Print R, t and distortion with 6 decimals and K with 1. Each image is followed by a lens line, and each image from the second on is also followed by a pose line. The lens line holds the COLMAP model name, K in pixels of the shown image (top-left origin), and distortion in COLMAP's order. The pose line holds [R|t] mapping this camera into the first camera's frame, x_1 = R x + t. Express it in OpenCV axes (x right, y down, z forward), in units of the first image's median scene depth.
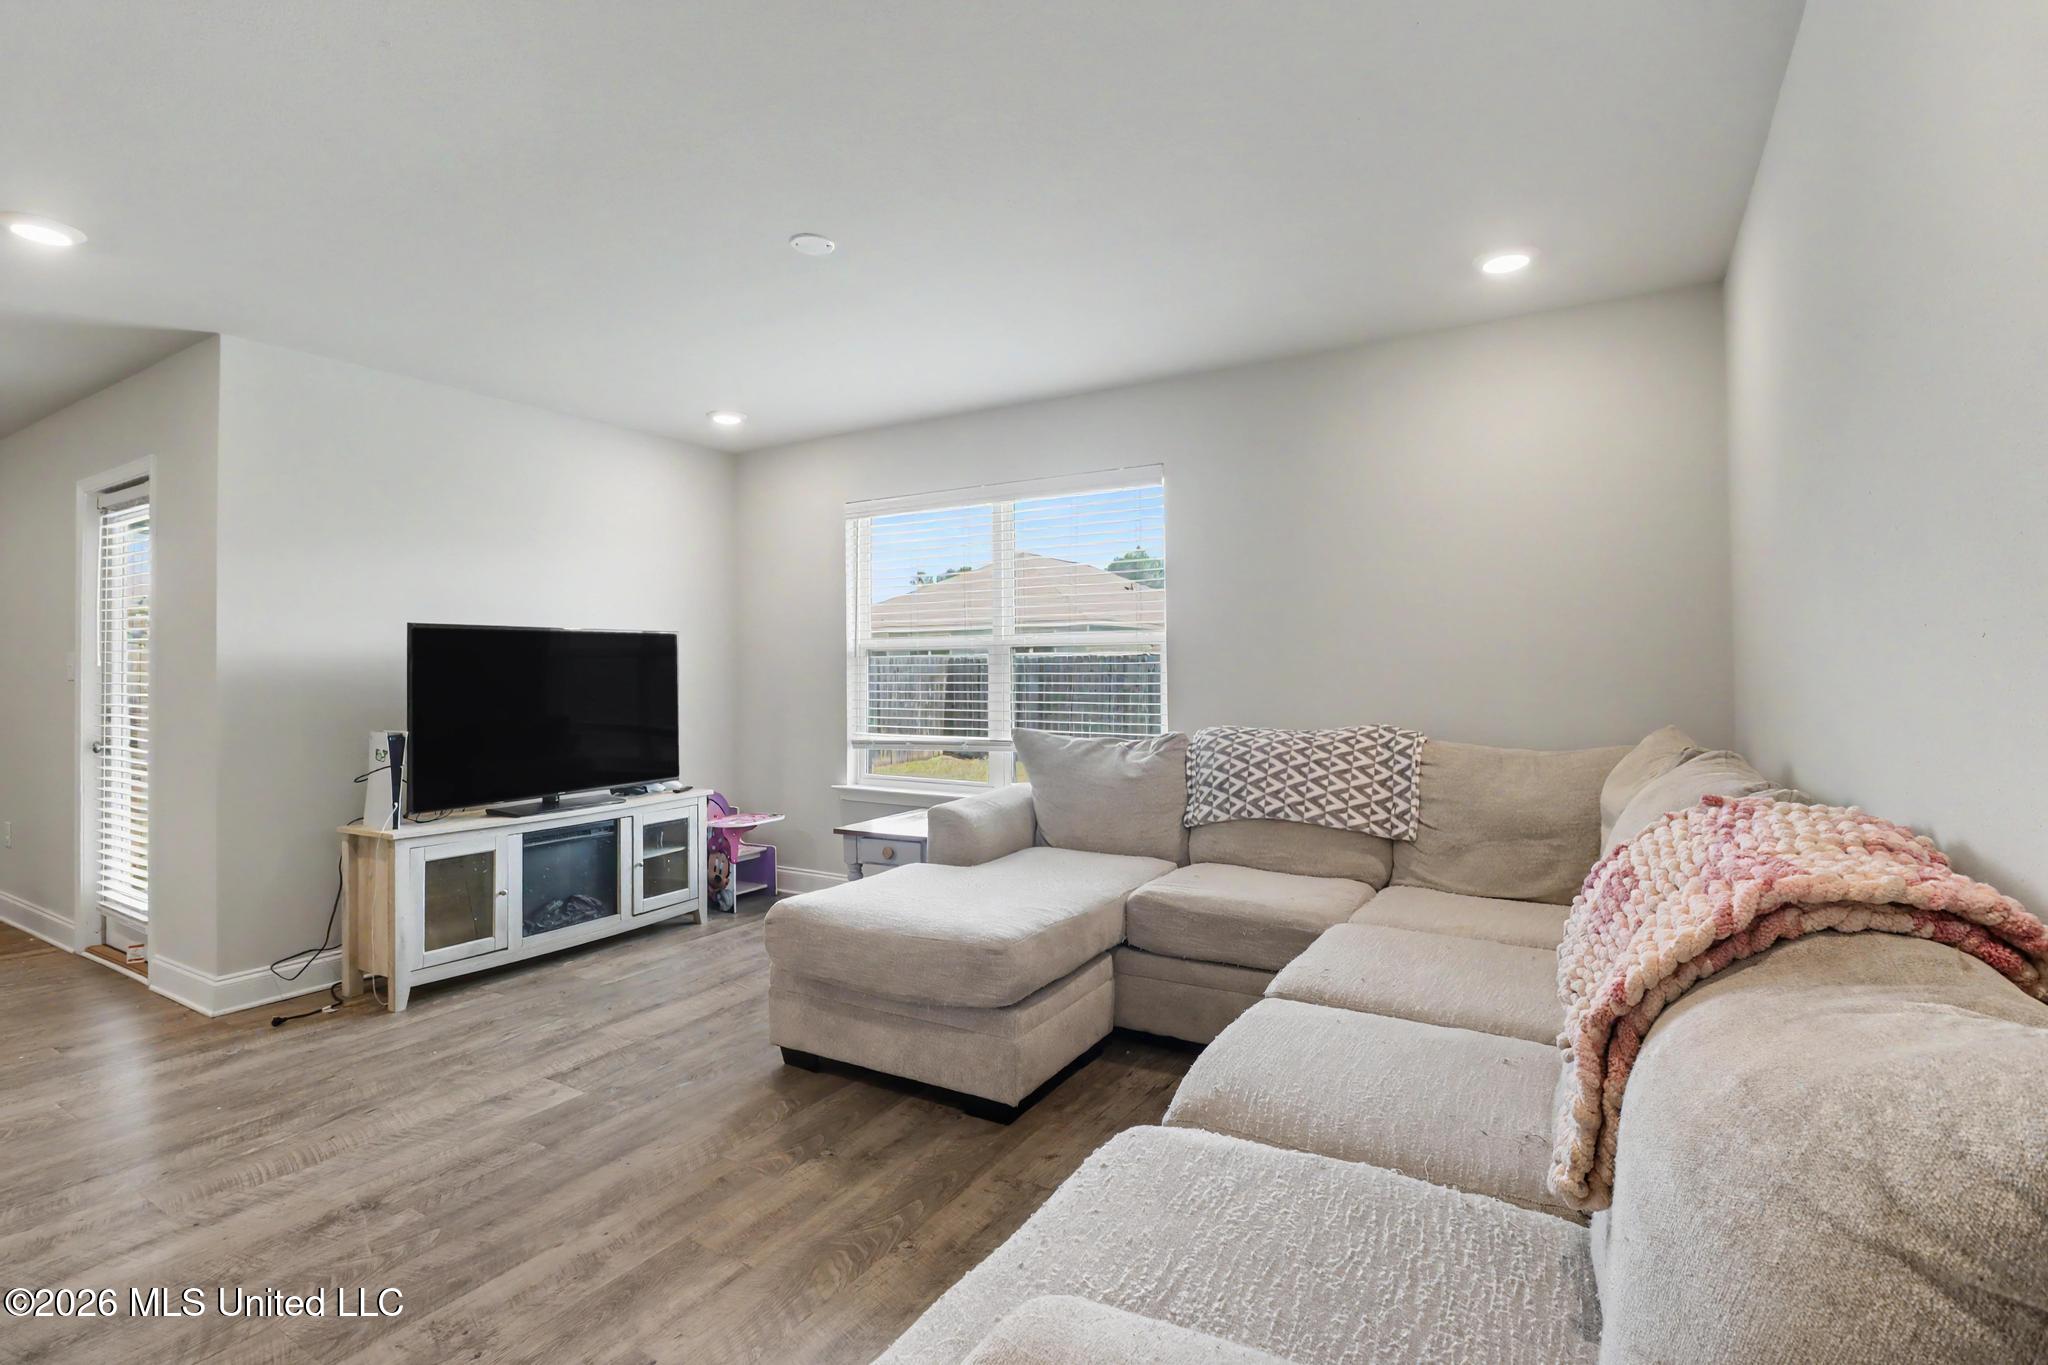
lens RADIAL K [[993.8, 0, 1030.3], [0, 993.8, 668.0], [0, 0, 1]] dist [-0.000053, -0.012055]
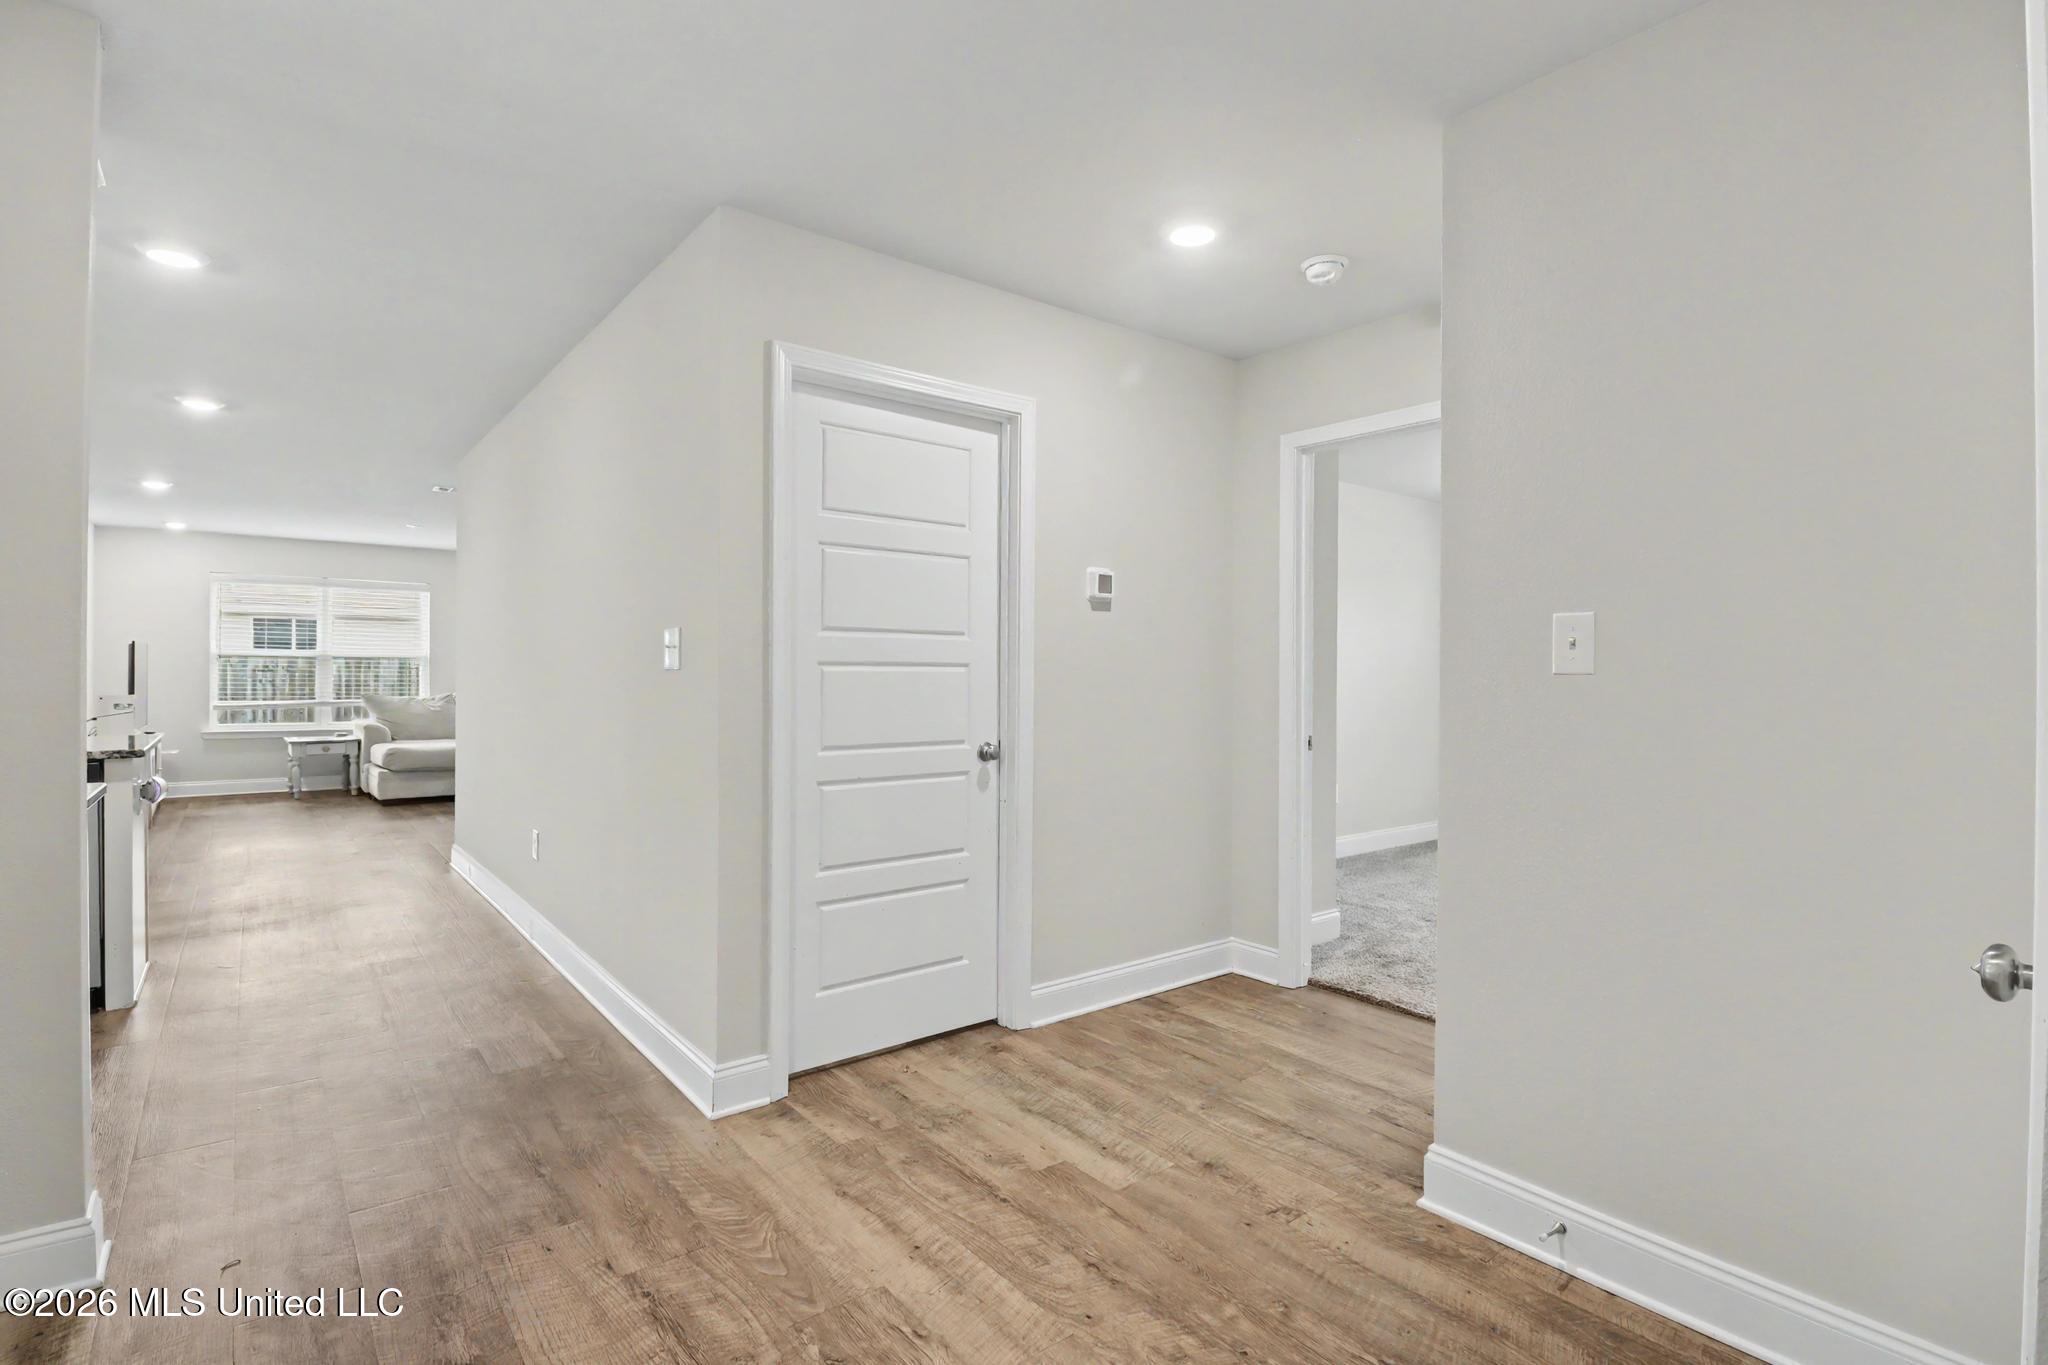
lens RADIAL K [[958.5, 0, 1023.4], [0, 958.5, 672.4], [0, 0, 1]] dist [-0.015553, -0.000416]
pose [[0.307671, 0.011894, 0.951419, -1.918814], [-0.013770, 0.999873, -0.008047, 0.009408], [-0.951393, -0.010625, 0.307795, -1.297861]]
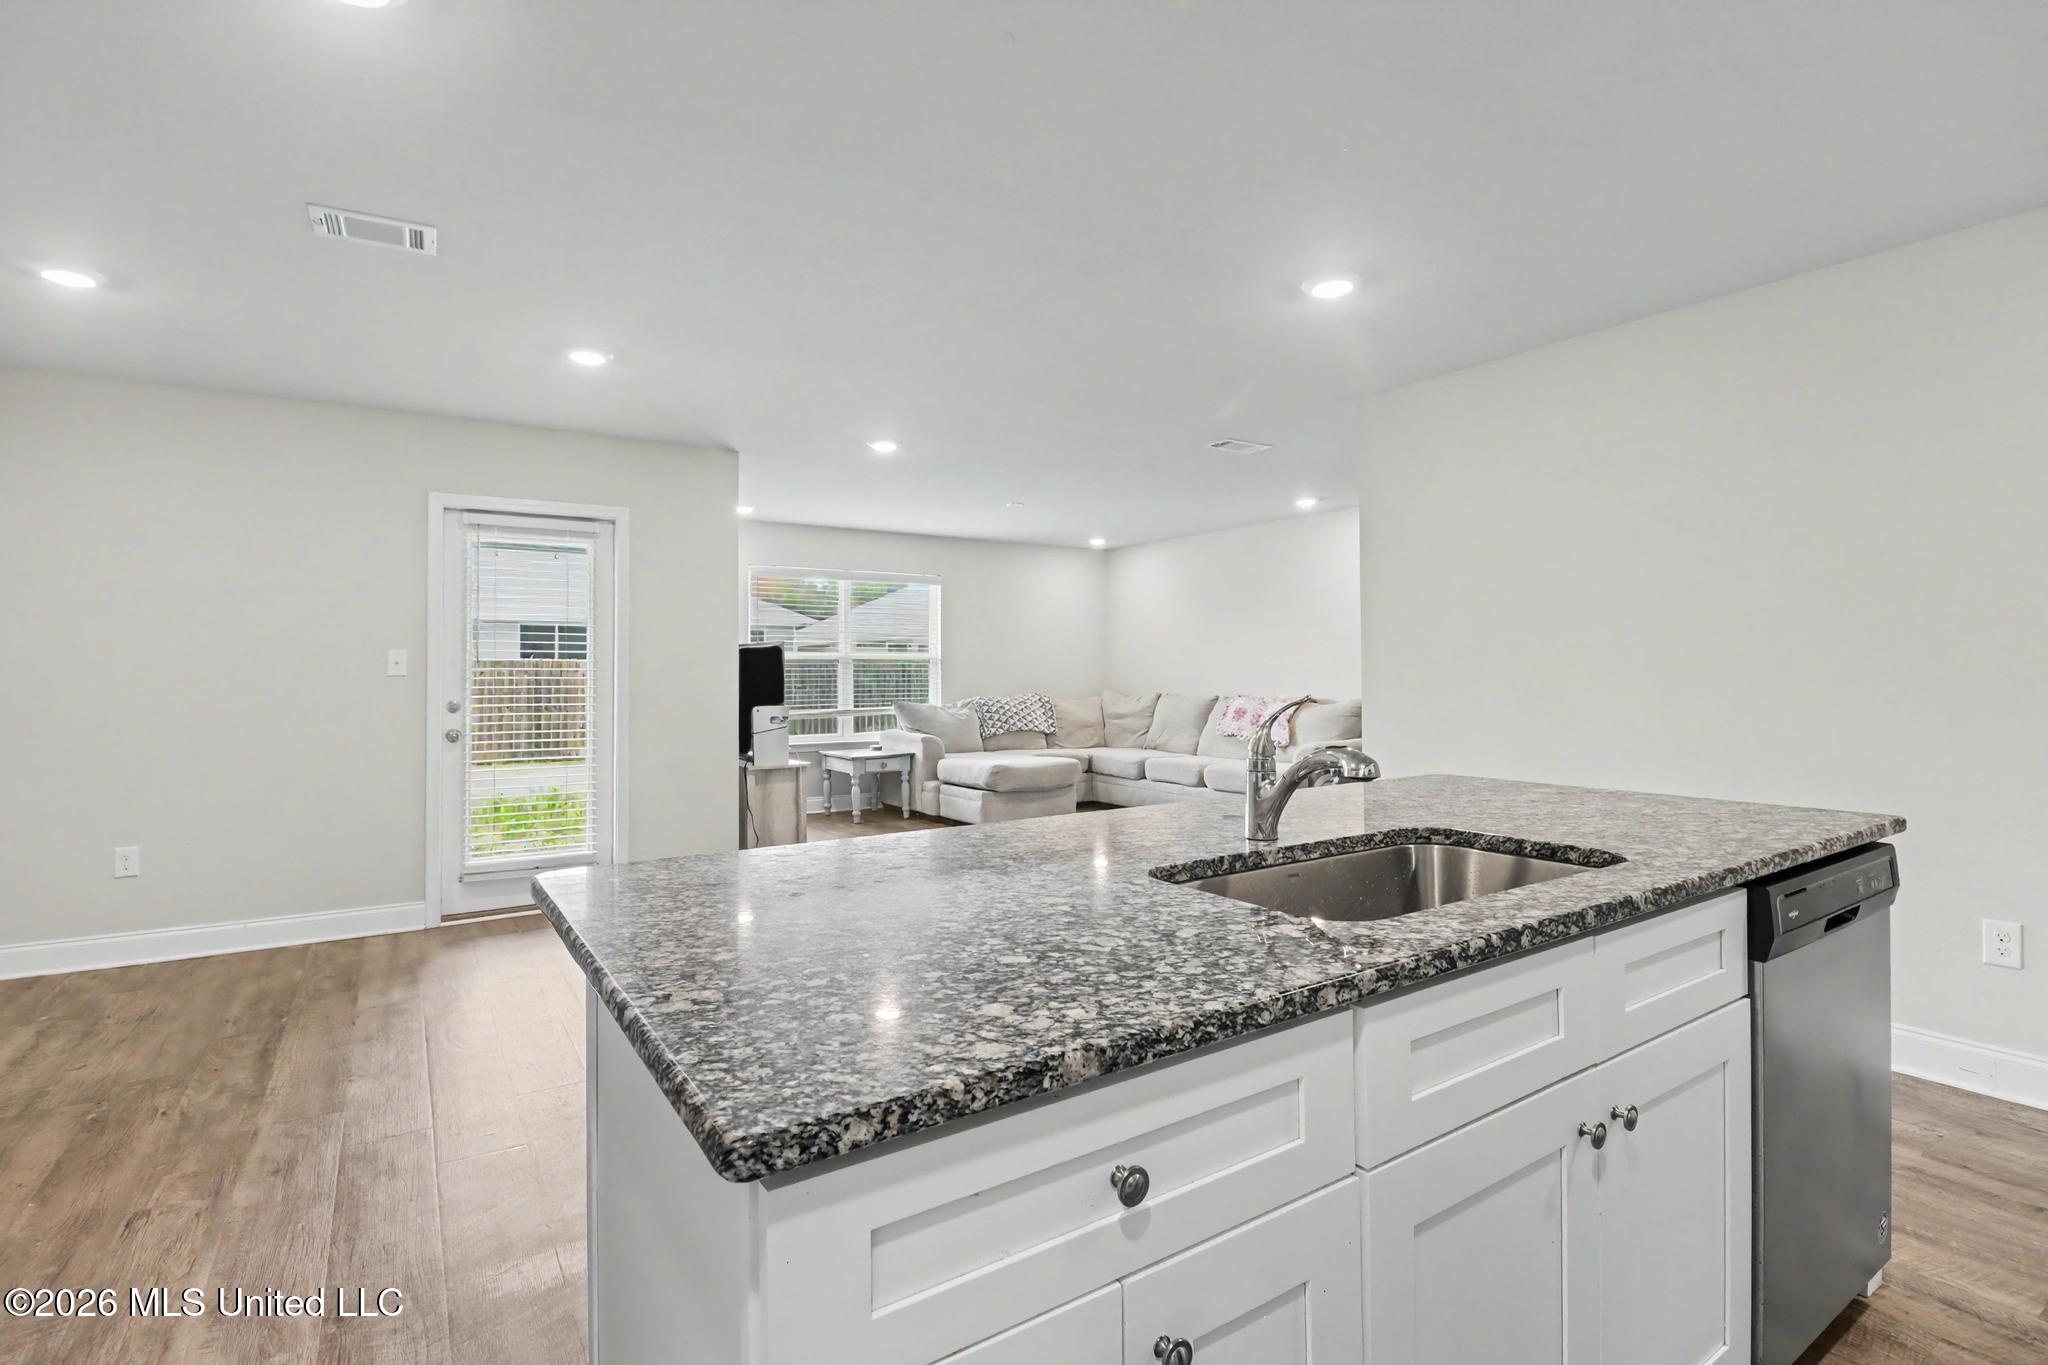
lens RADIAL K [[958.5, 0, 1023.4], [0, 958.5, 672.4], [0, 0, 1]] dist [-0.015553, -0.000416]
pose [[0.414713, 0.005363, 0.909937, -1.959718], [-0.000206, 0.999983, -0.005800, 0.016813], [-0.909952, 0.002218, 0.414707, -0.033671]]
